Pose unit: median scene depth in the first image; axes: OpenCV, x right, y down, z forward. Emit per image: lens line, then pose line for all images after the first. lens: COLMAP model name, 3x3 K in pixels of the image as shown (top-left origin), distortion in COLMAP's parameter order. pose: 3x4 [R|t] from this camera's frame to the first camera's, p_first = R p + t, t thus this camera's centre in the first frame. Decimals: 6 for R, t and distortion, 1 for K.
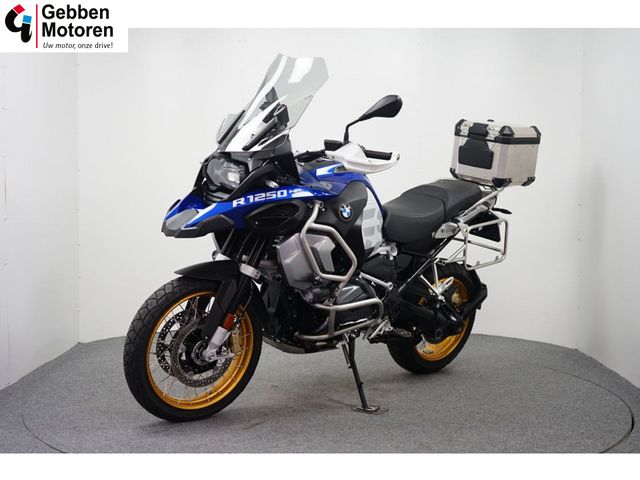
lens RADIAL K [[866.5, 0, 320.0], [0, 866.5, 240.0], [0, 0, 1]] dist [0.013120, 0.006632]
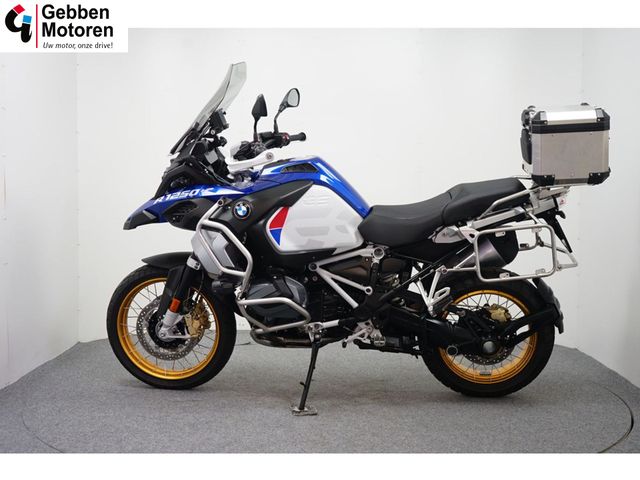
lens RADIAL K [[866.5, 0, 320.0], [0, 866.5, 240.0], [0, 0, 1]] dist [0.013120, 0.006632]
pose [[0.671227, 0.035234, -0.740414, 0.848077], [-0.041028, 0.999104, 0.010349, -0.010984], [0.740115, 0.023431, 0.672072, 0.363412]]
